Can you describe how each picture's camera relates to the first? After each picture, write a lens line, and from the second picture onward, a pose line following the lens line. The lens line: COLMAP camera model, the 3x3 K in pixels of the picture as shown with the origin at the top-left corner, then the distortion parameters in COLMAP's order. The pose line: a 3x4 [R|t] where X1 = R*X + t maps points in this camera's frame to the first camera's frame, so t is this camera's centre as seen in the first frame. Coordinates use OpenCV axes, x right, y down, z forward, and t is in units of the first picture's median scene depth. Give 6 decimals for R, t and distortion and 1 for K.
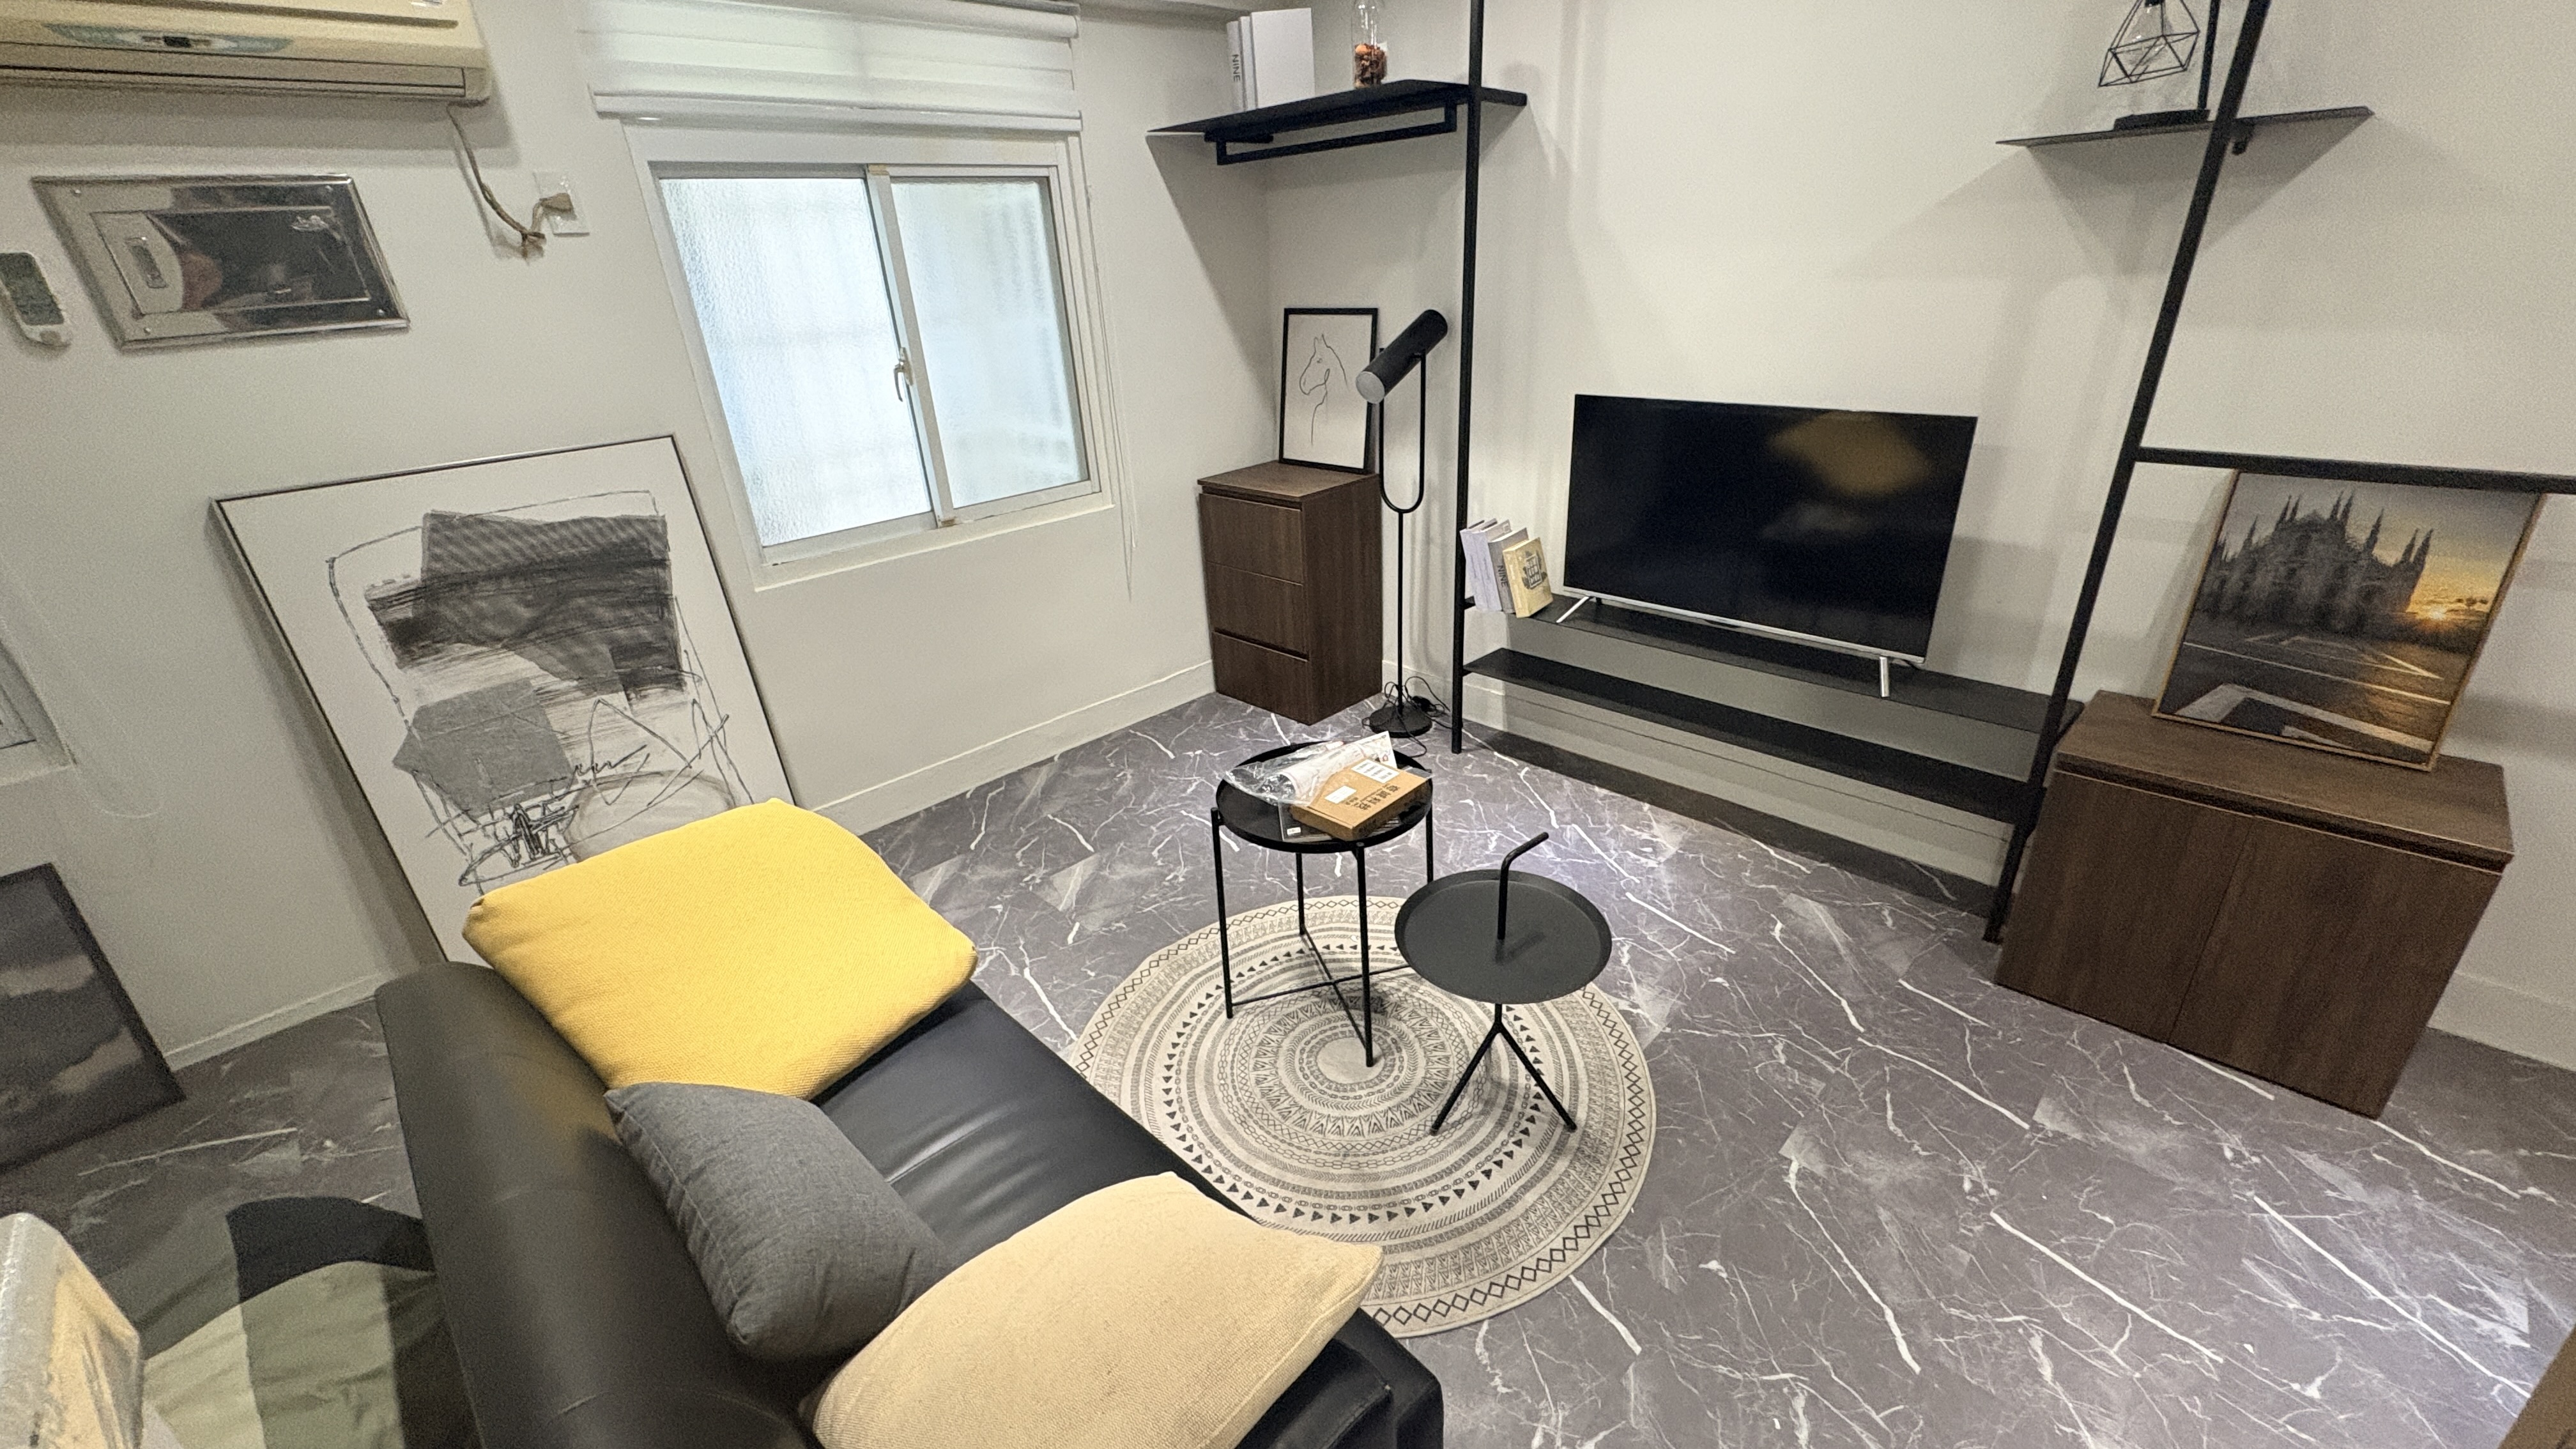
lens RADIAL K [[1025.5, 0, 1288.7], [0, 1025.5, 722.3], [0, 0, 1]] dist [-0.001048, 0.000092]
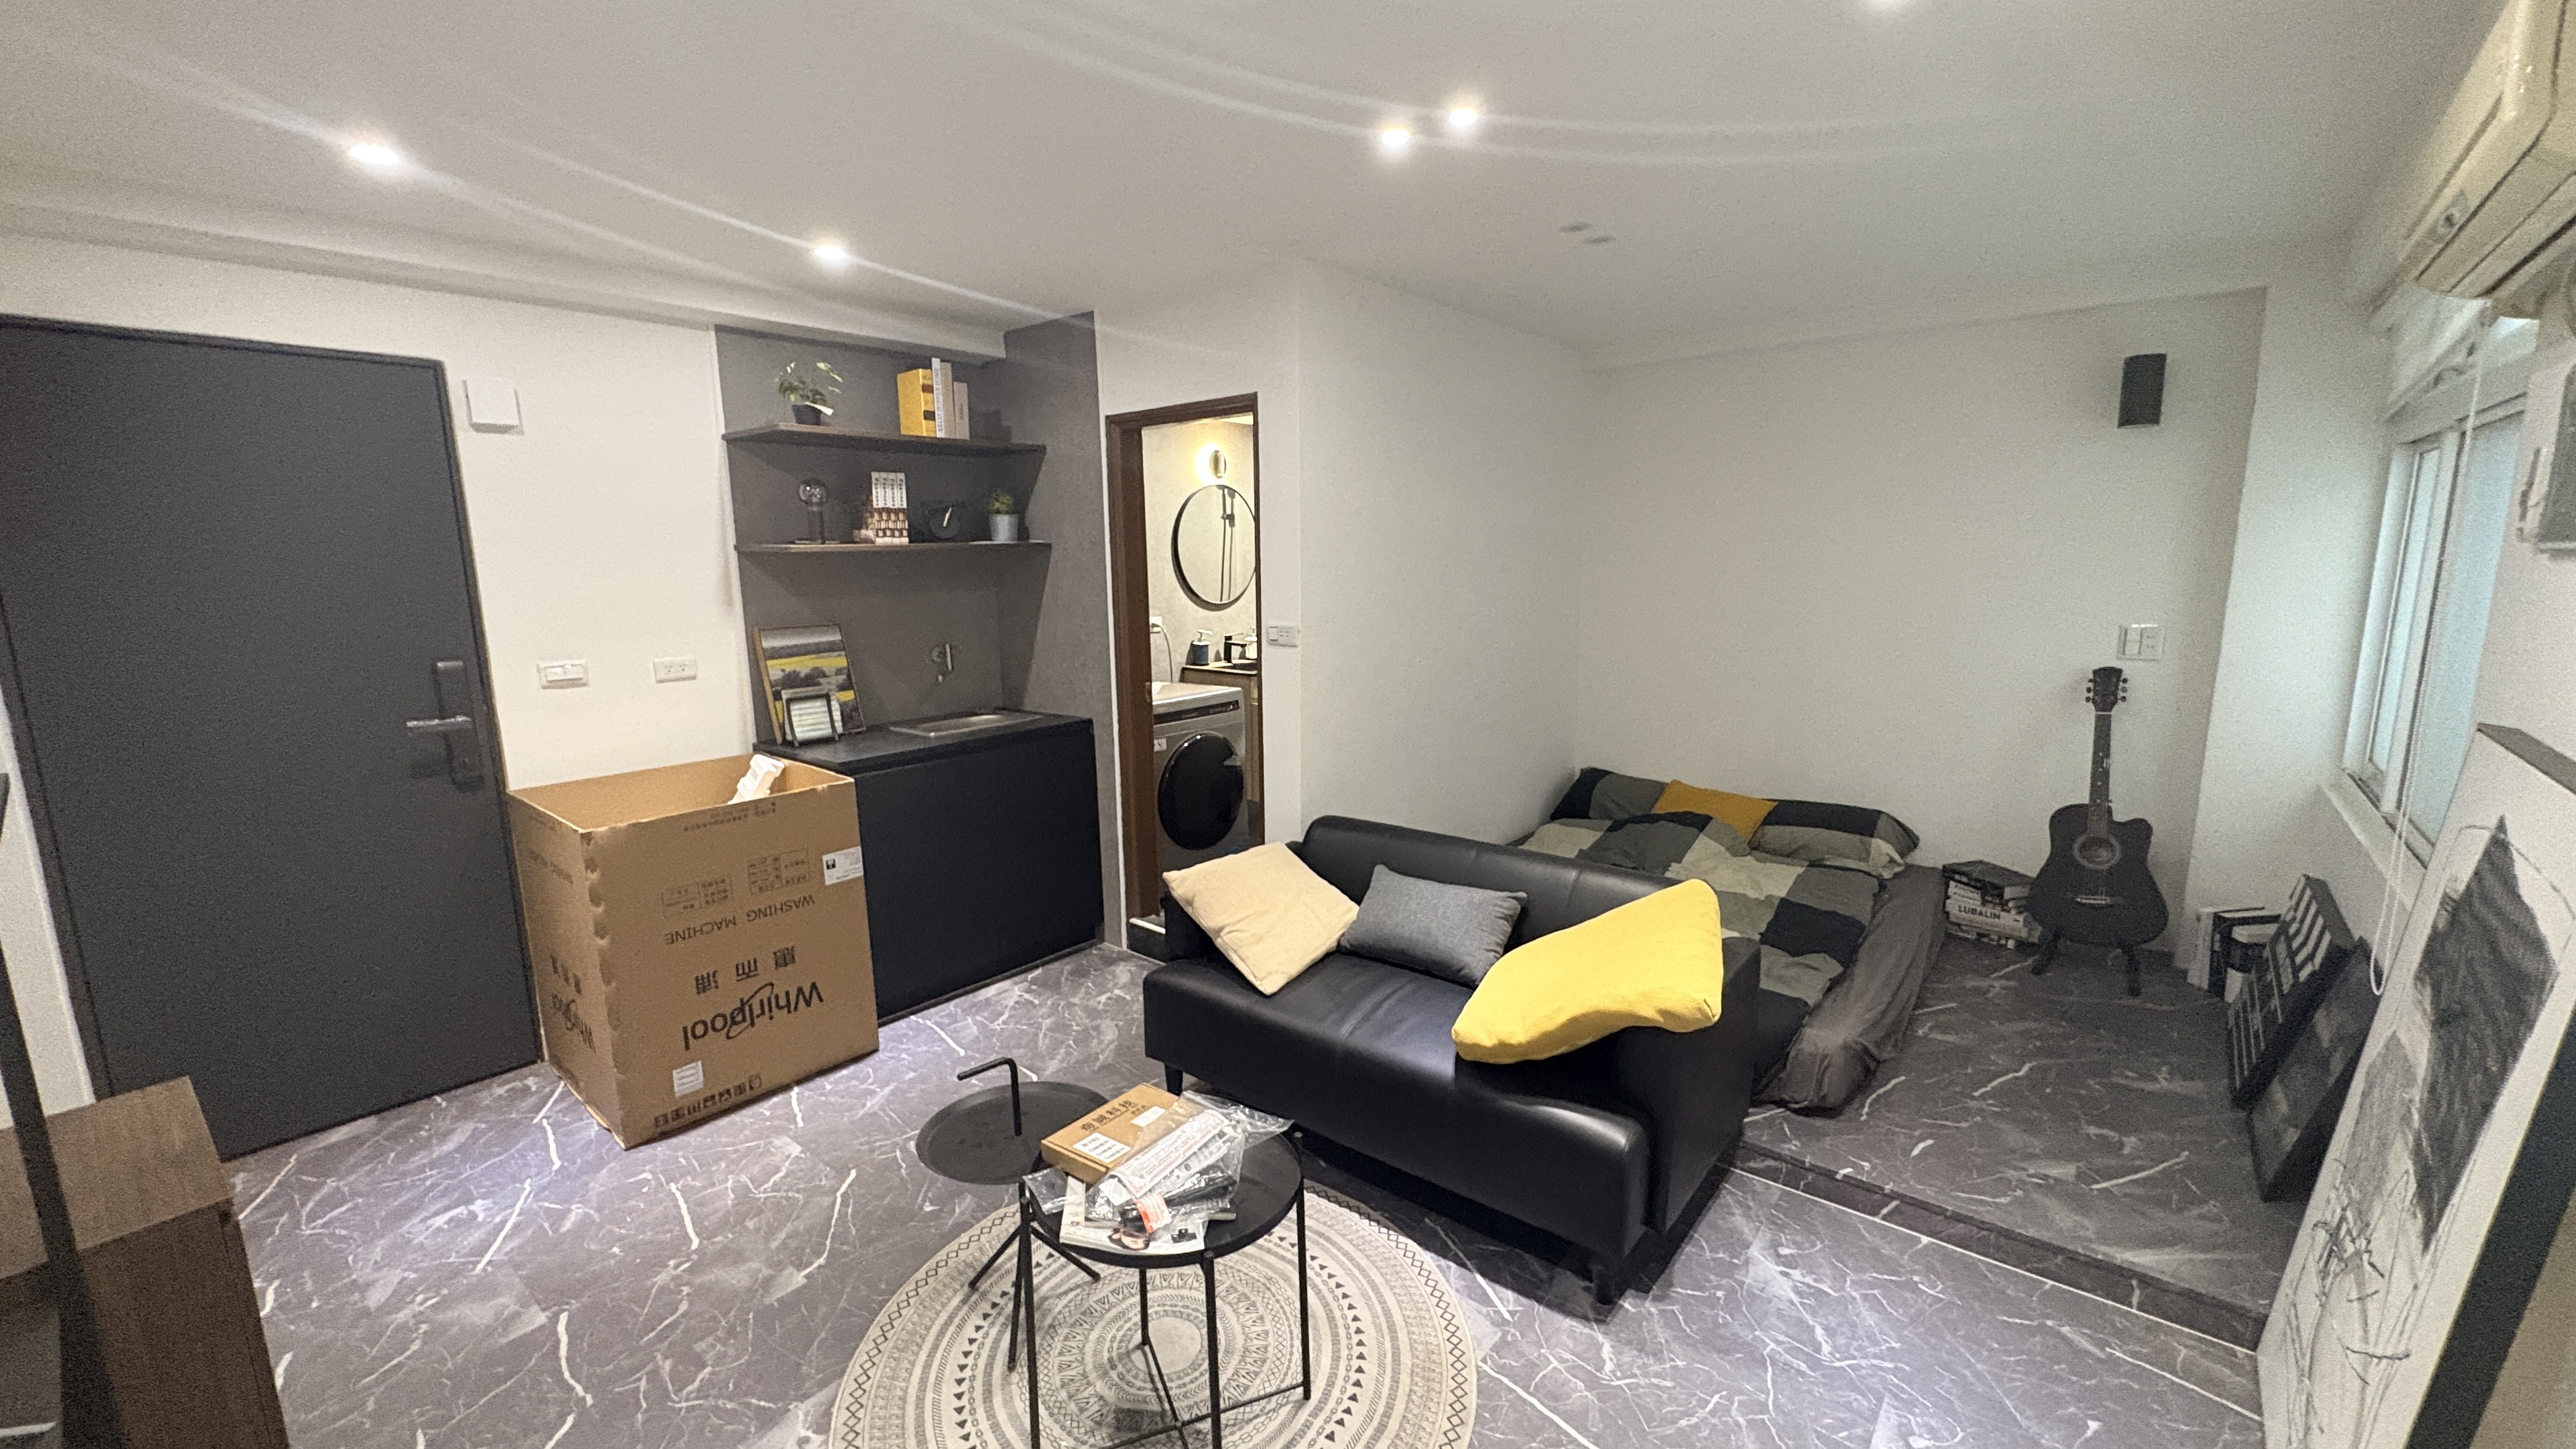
lens RADIAL K [[1025.5, 0, 1288.7], [0, 1025.5, 722.3], [0, 0, 1]] dist [-0.001048, 0.000092]
pose [[-0.992125, 0.087554, -0.089572, -0.016916], [0.022141, 0.826444, 0.562583, -0.641744], [0.123283, 0.556169, -0.821874, 1.416258]]
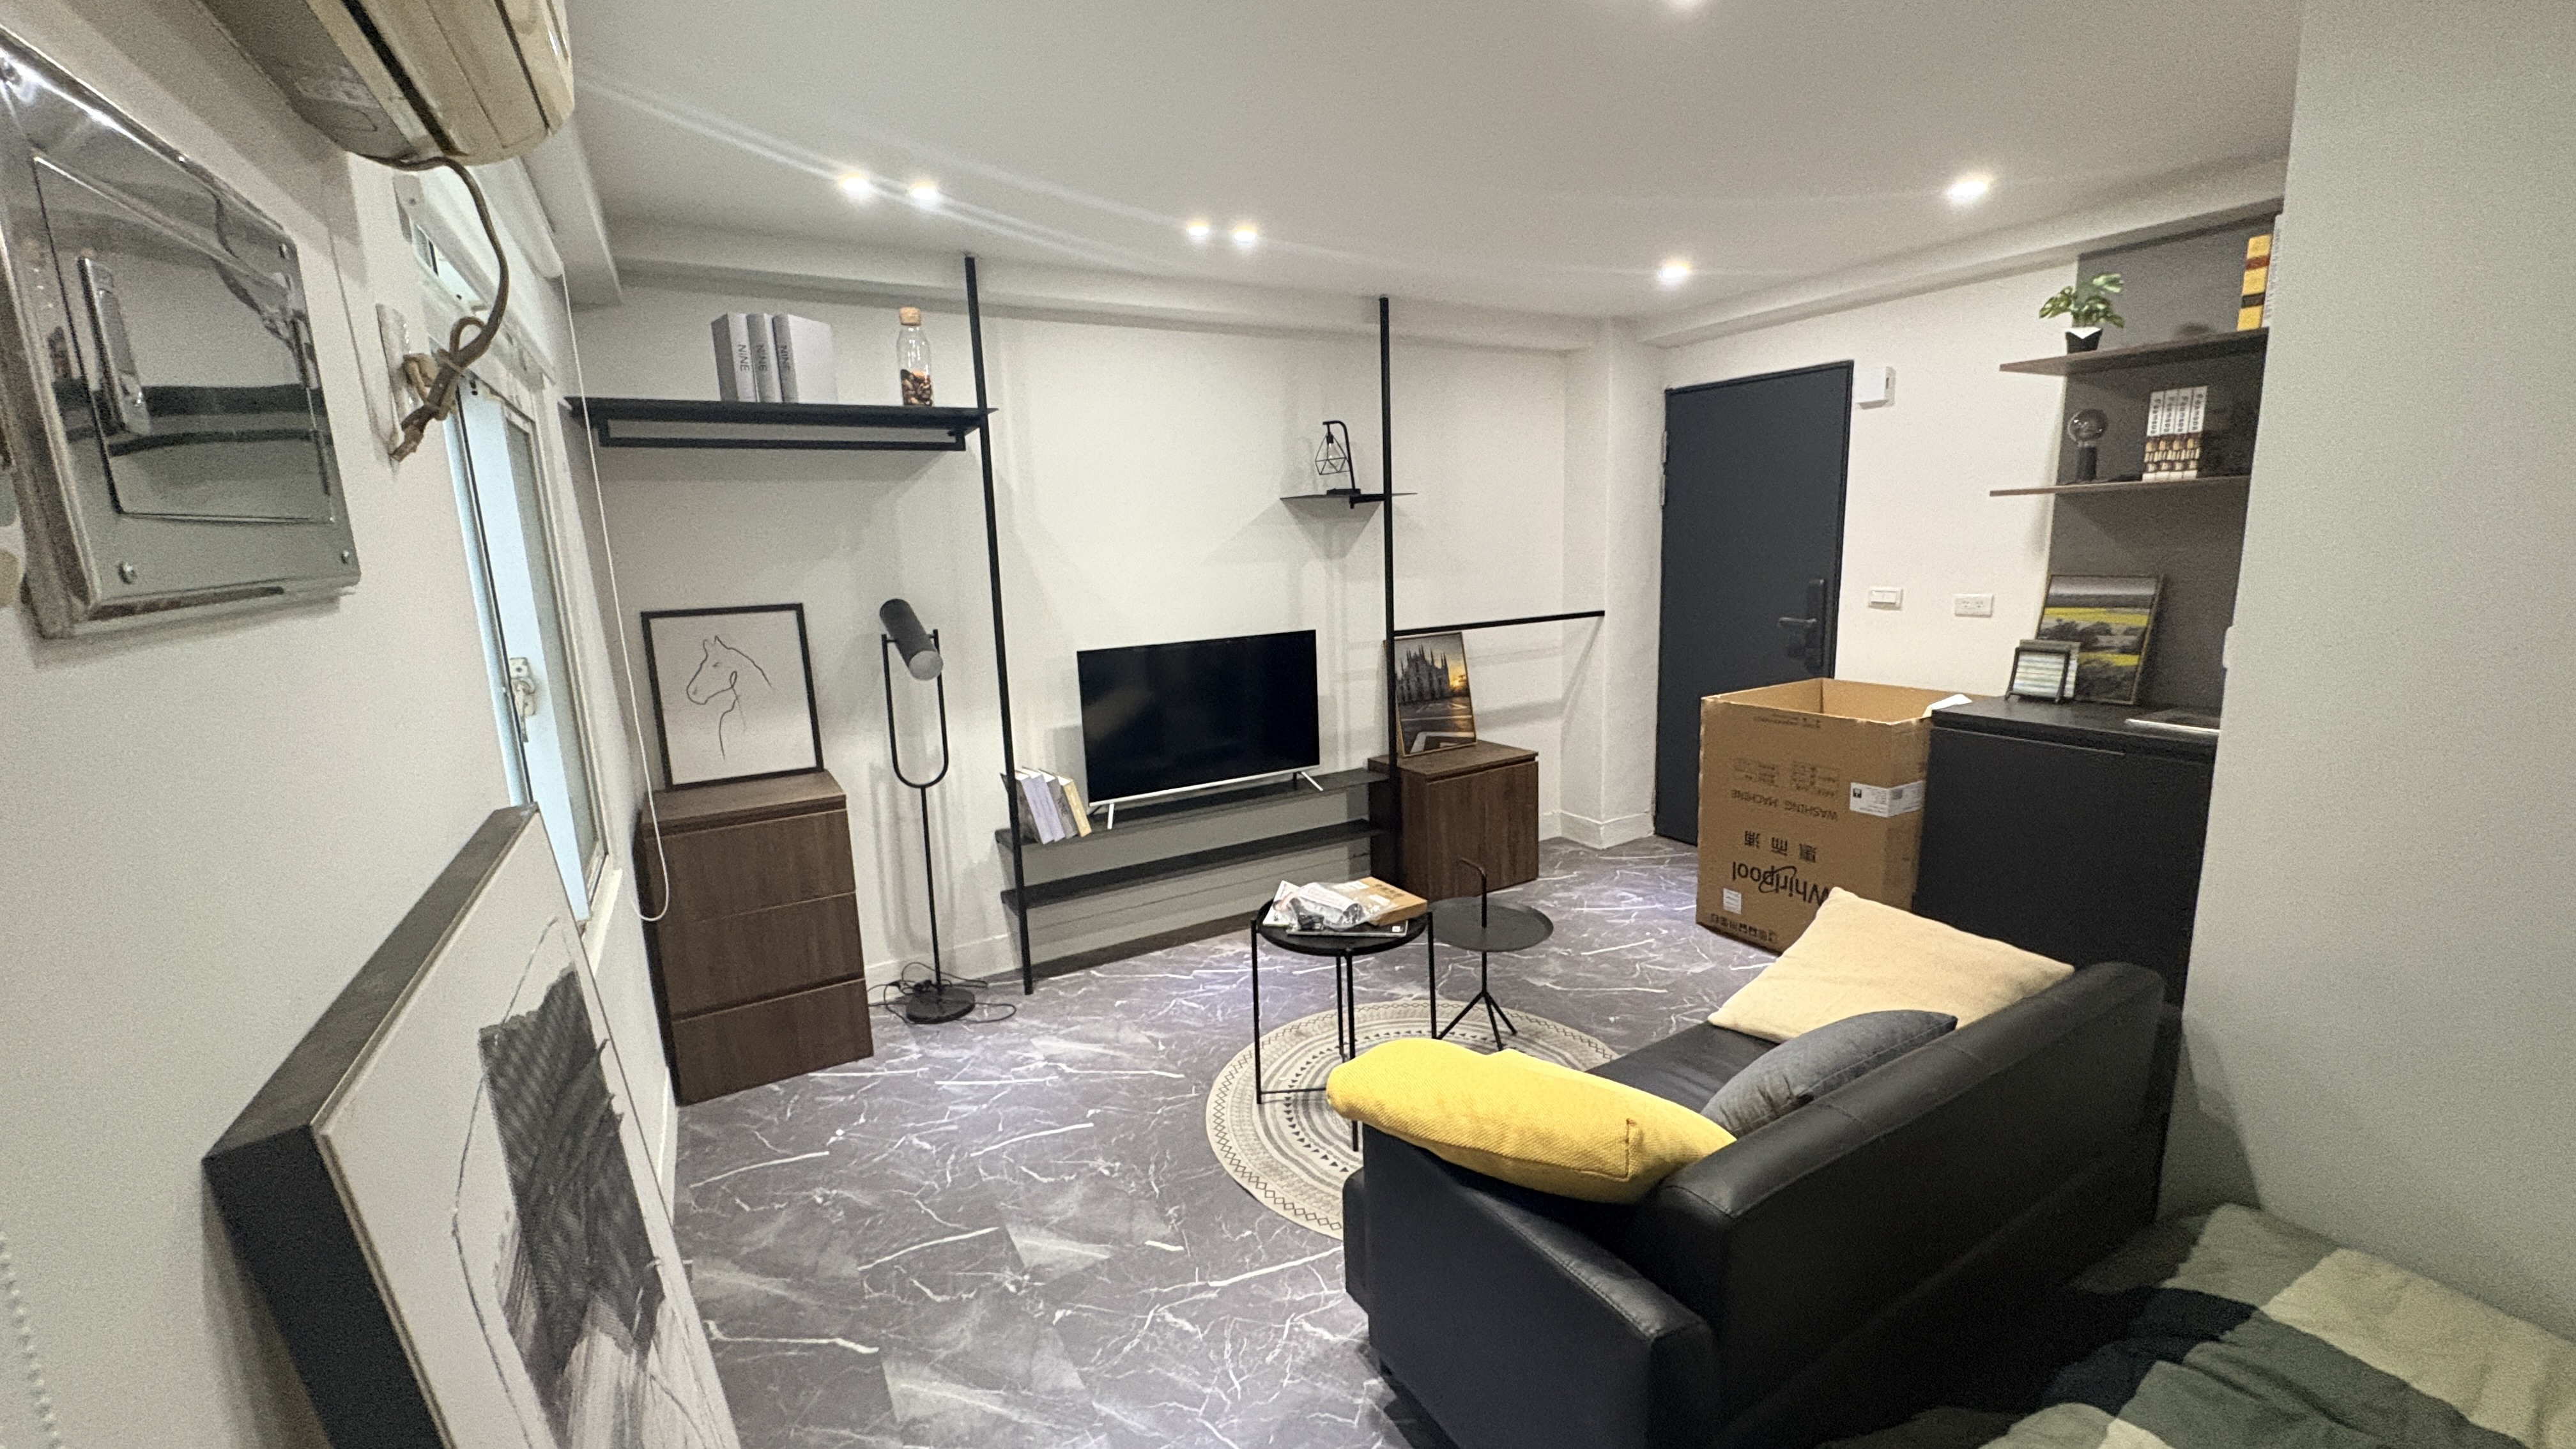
lens RADIAL K [[1025.5, 0, 1288.7], [0, 1025.5, 722.3], [0, 0, 1]] dist [-0.001048, 0.000092]
pose [[0.247254, -0.130599, 0.960109, -1.124174], [0.423806, 0.905644, 0.014049, -0.188581], [-0.871352, 0.403427, 0.279273, 0.580705]]
